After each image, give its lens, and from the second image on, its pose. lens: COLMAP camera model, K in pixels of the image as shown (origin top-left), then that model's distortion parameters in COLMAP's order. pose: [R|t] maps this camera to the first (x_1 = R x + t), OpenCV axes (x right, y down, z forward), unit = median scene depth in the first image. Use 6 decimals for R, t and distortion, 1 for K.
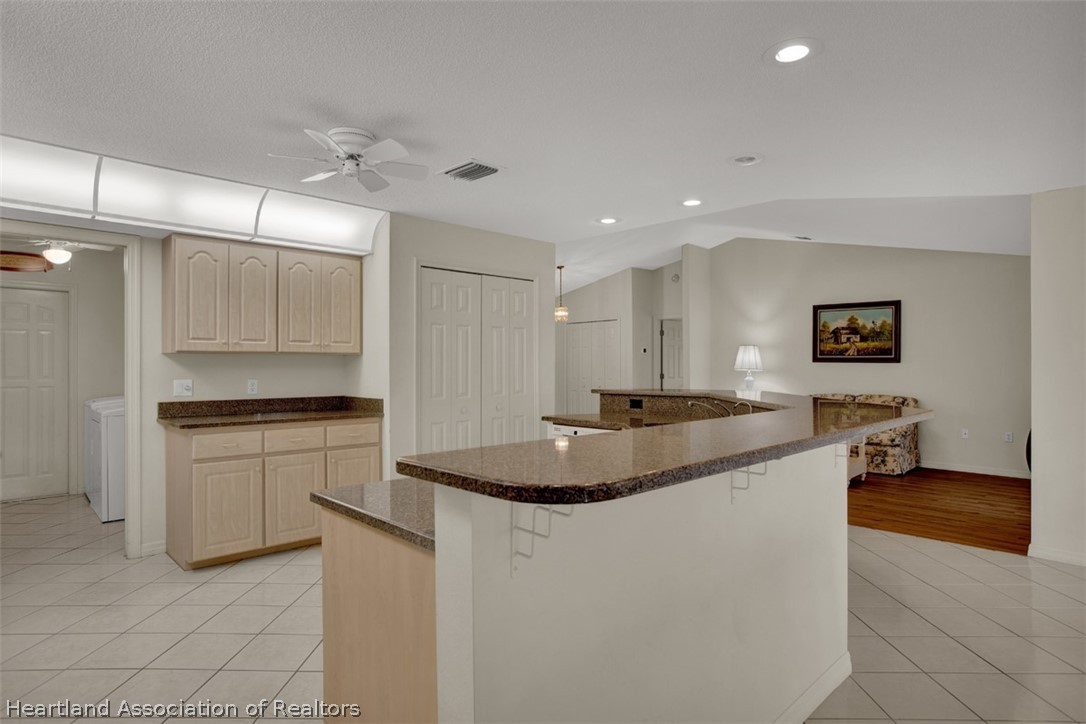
lens RADIAL K [[590.0, 0, 539.1], [0, 590.0, 364.5], [0, 0, 1]] dist [0.001455, 0.001328]
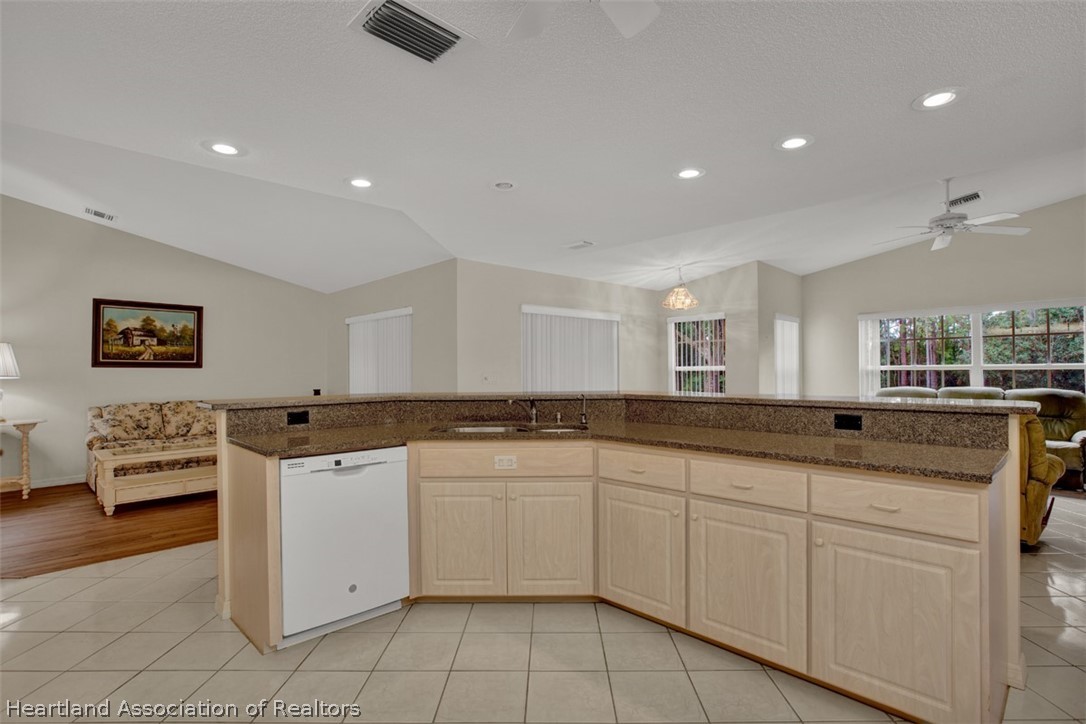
lens RADIAL K [[520.7, 0, 555.8], [0, 520.7, 365.9], [0, 0, 1]] dist [0.001266, 0.000756]
pose [[0.000119, 0.008522, 0.999964, -0.282308], [0.005792, 0.999947, -0.008522, 0.004743], [-0.999983, 0.005793, 0.000070, 0.381904]]
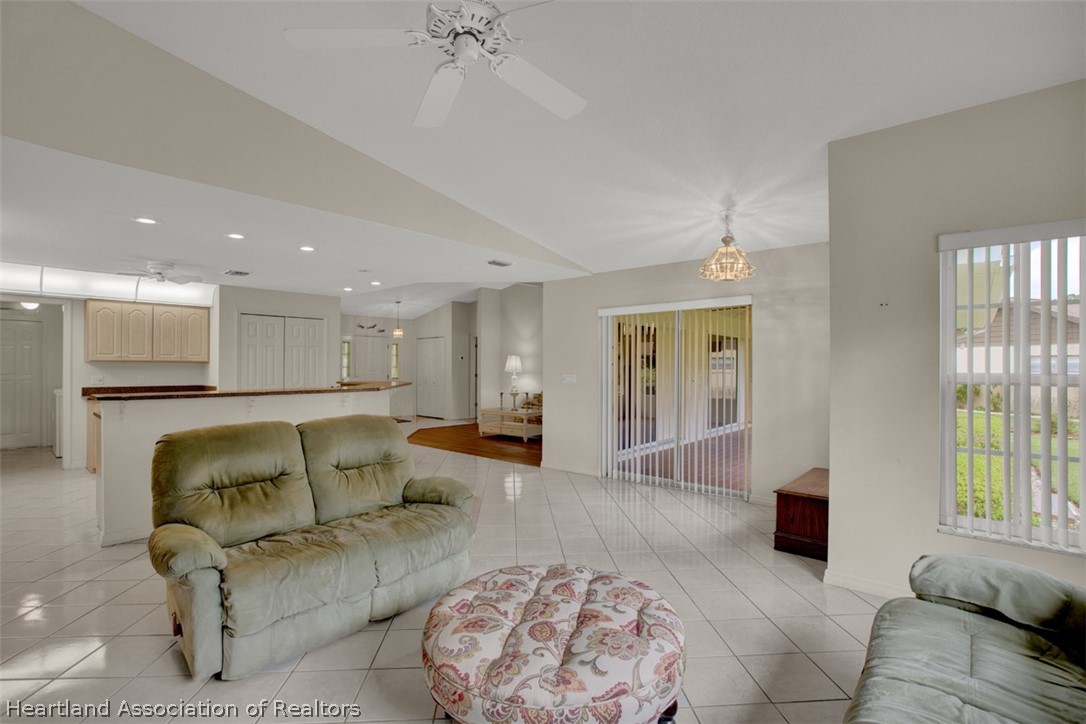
lens RADIAL K [[502.1, 0, 530.2], [0, 502.1, 363.3], [0, 0, 1]] dist [-0.002708, 0.000512]
pose [[0.998192, 0.004329, 0.059948, 0.353989], [-0.003938, 0.999970, -0.006635, -0.003841], [-0.059975, 0.006387, 0.998179, -0.350883]]
